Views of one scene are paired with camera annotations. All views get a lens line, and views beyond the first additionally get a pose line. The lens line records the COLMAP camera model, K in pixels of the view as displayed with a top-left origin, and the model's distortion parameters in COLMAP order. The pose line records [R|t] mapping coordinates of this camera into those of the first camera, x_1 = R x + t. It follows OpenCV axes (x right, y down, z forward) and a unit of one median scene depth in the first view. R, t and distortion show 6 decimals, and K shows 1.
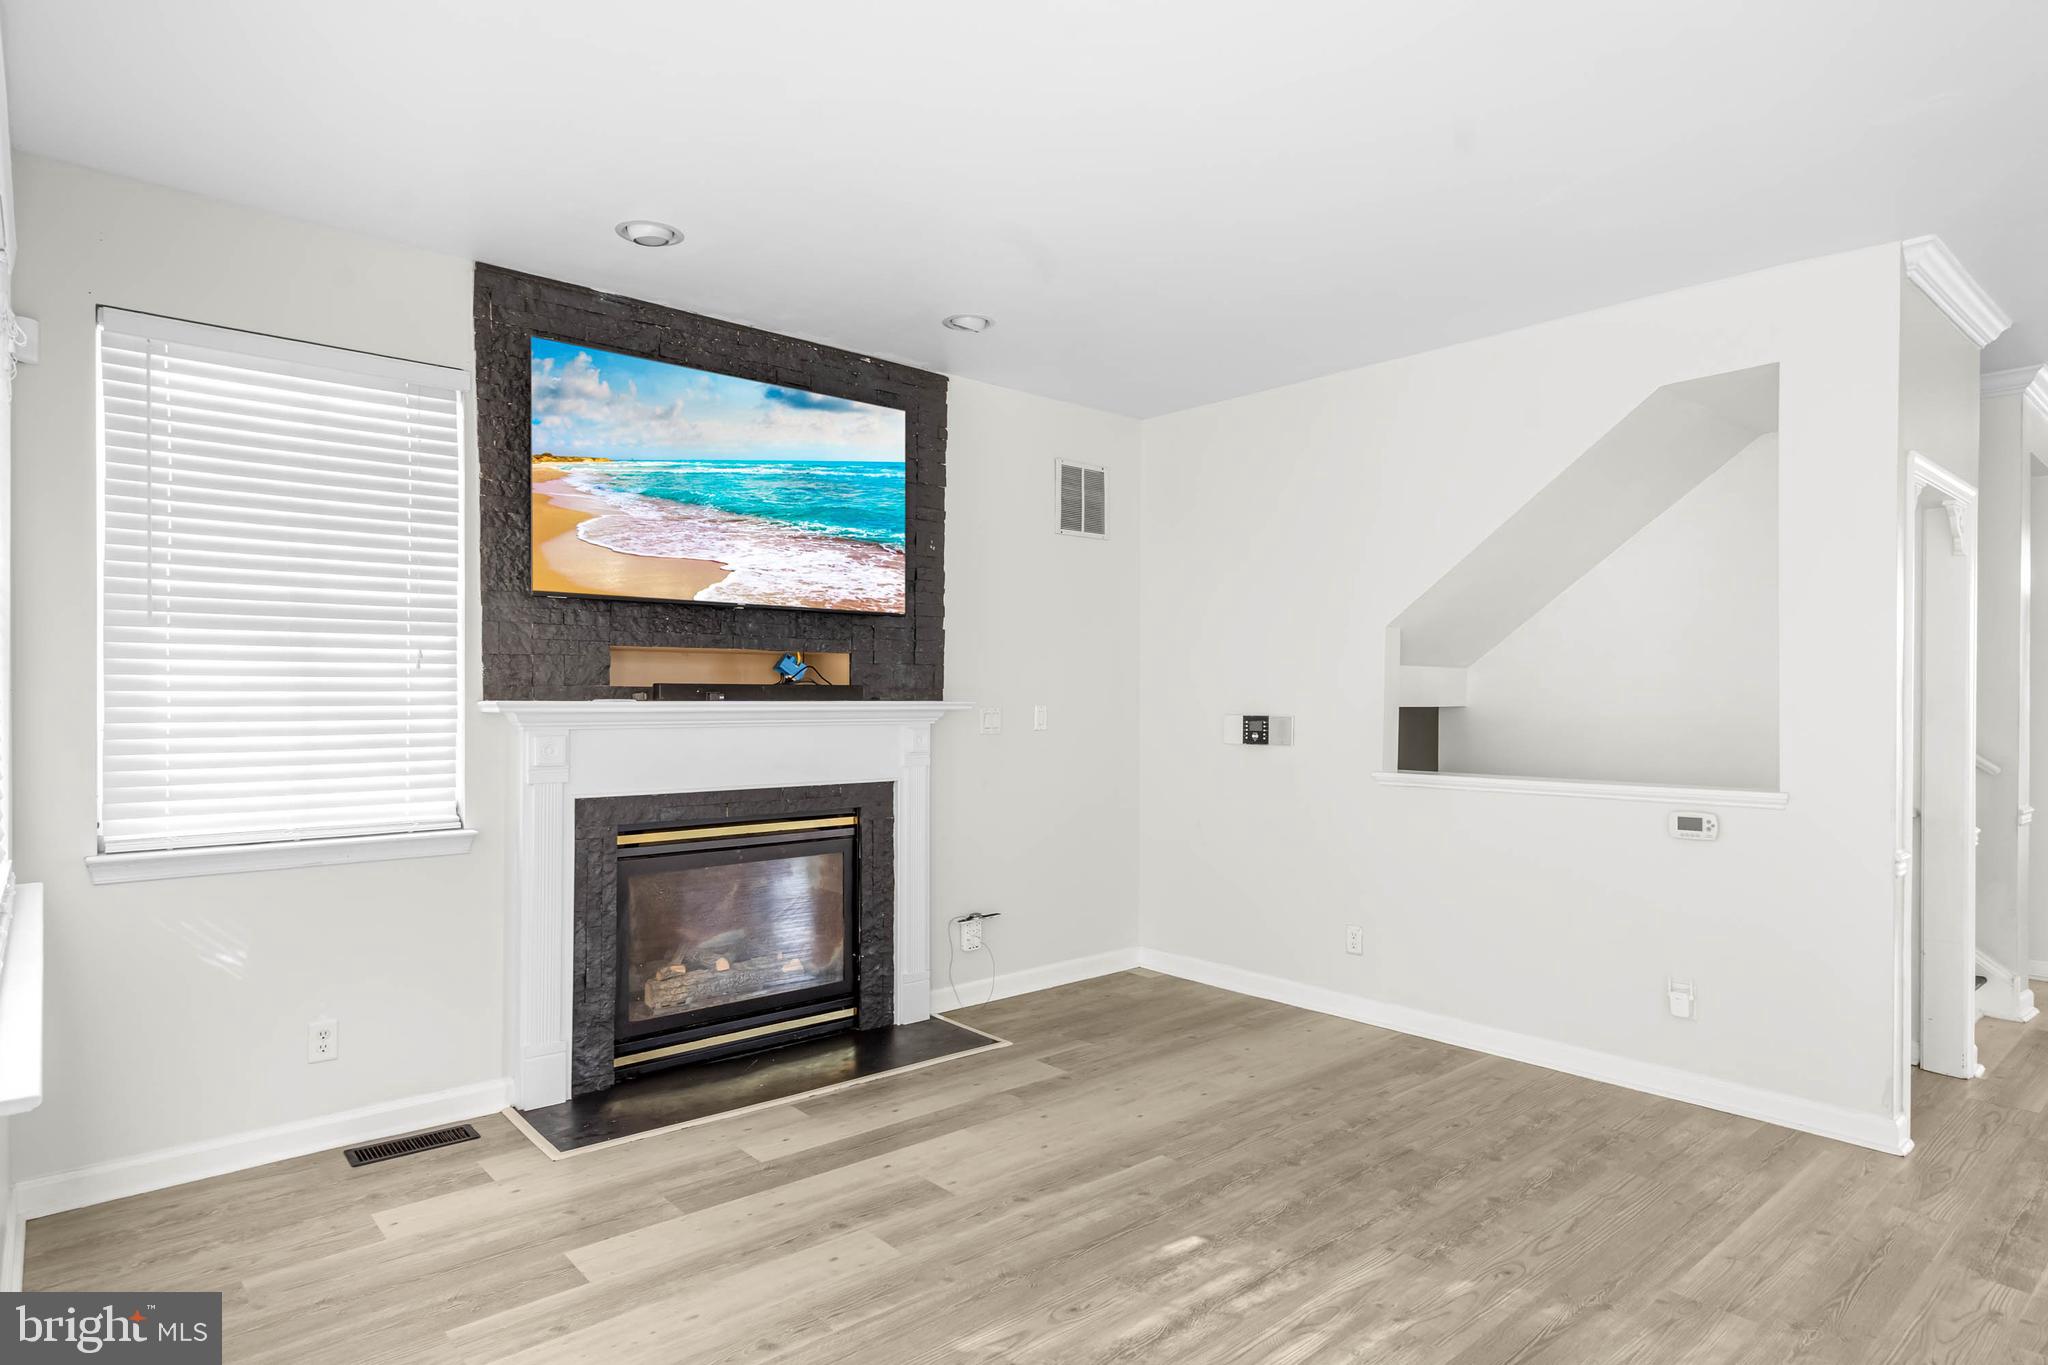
lens RADIAL K [[1130.6, 0, 1029.2], [0, 1130.6, 702.0], [0, 0, 1]] dist [0.005886, -0.001748]
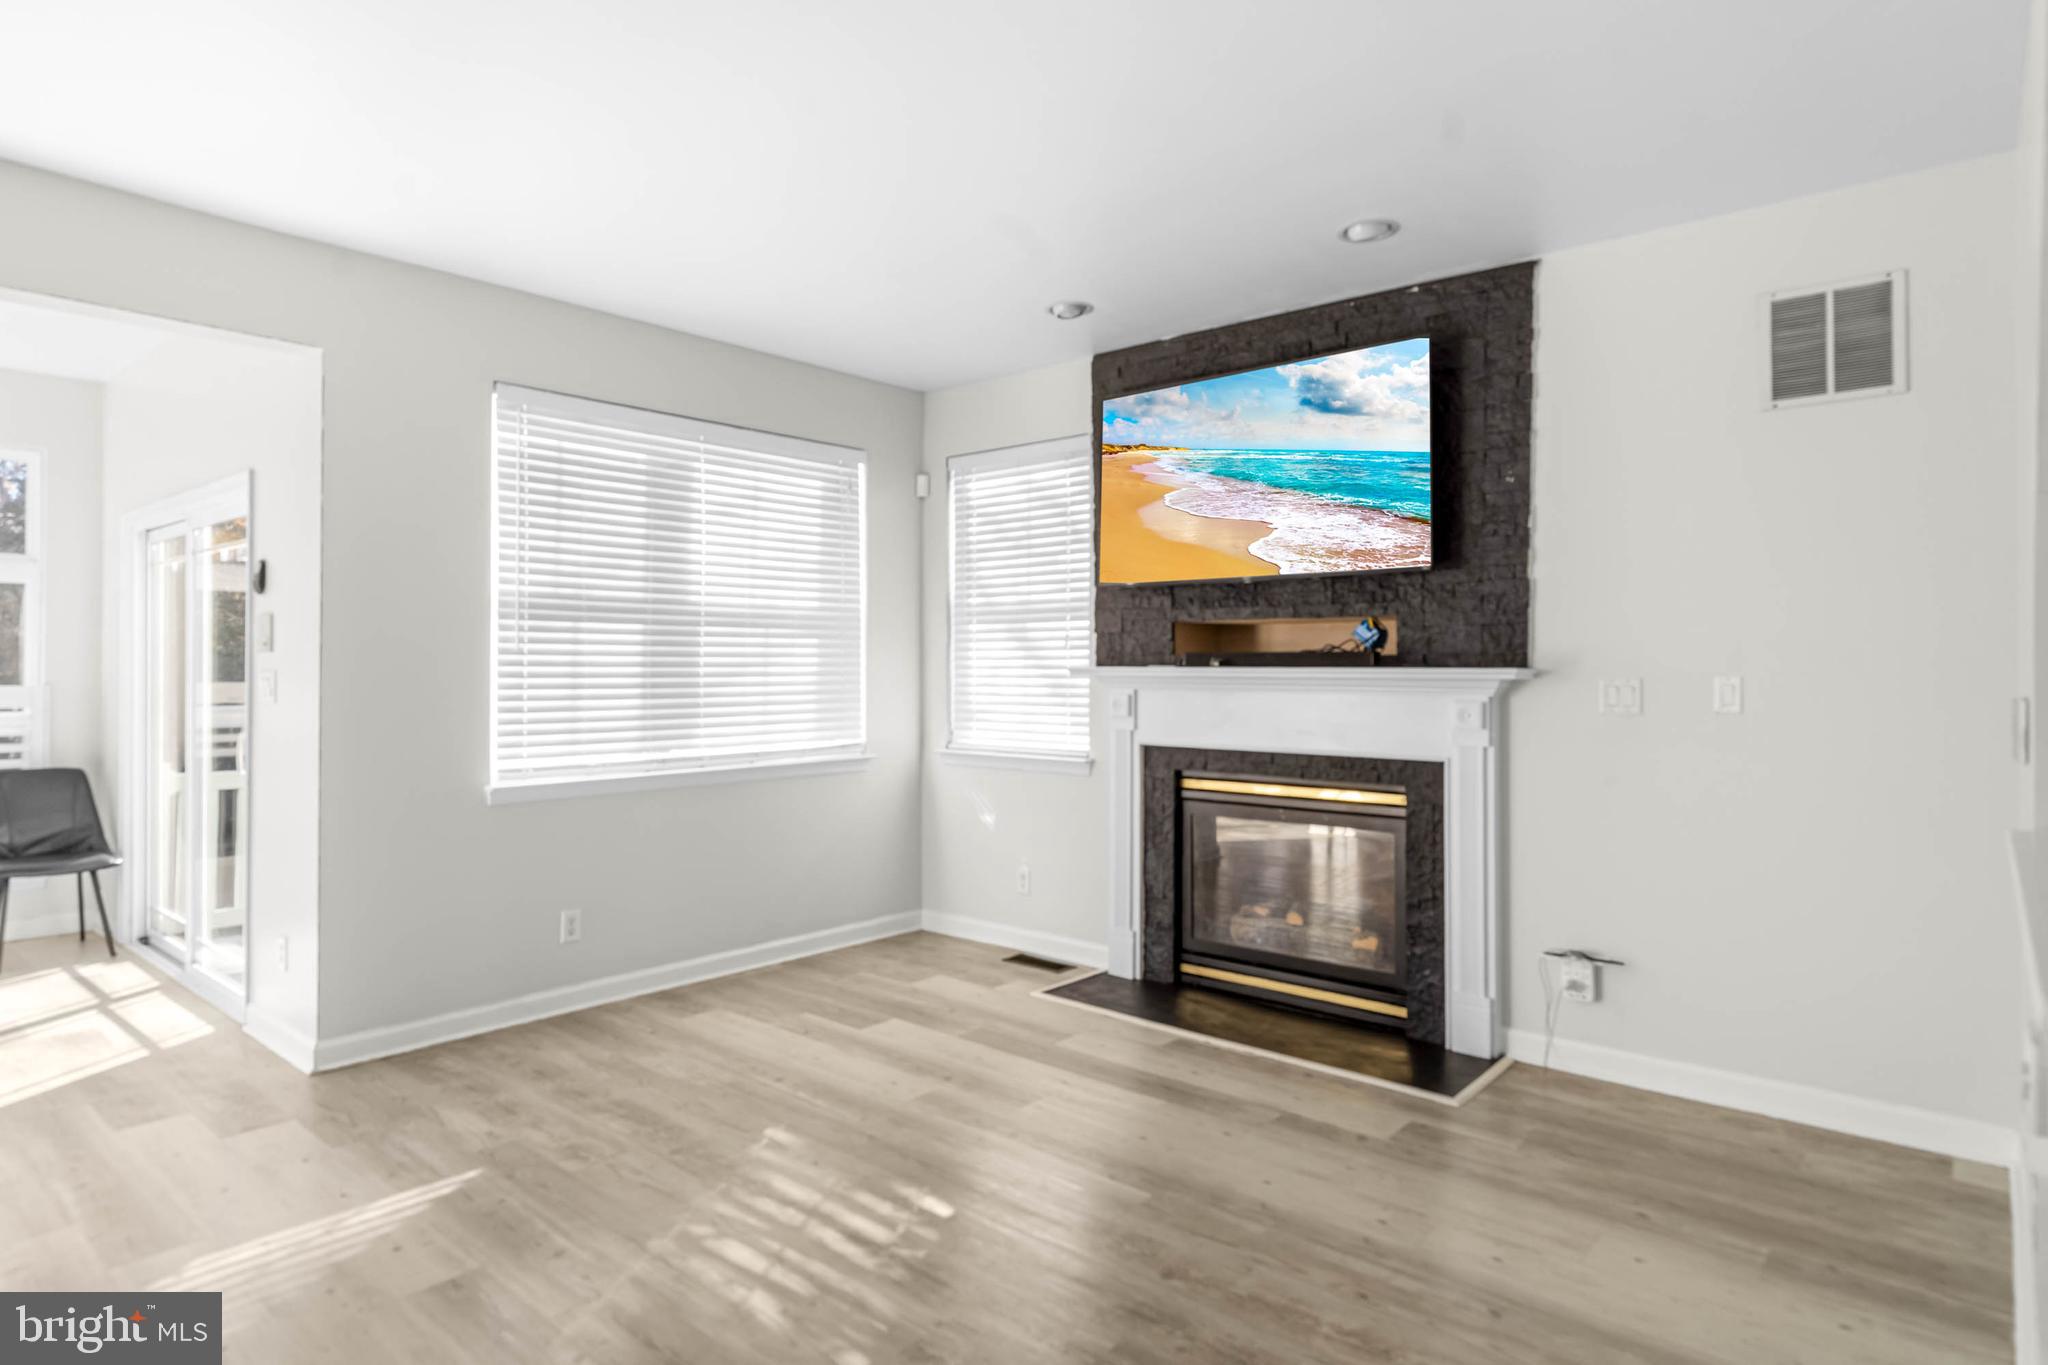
lens RADIAL K [[1130.6, 0, 1015.2], [0, 1130.6, 652.0], [0, 0, 1]] dist [0.005886, -0.001748]
pose [[0.137201, -0.014762, -0.990433, 0.796378], [-0.005532, 0.999862, -0.015668, 0.002254], [0.990528, 0.007629, 0.137101, 0.644773]]
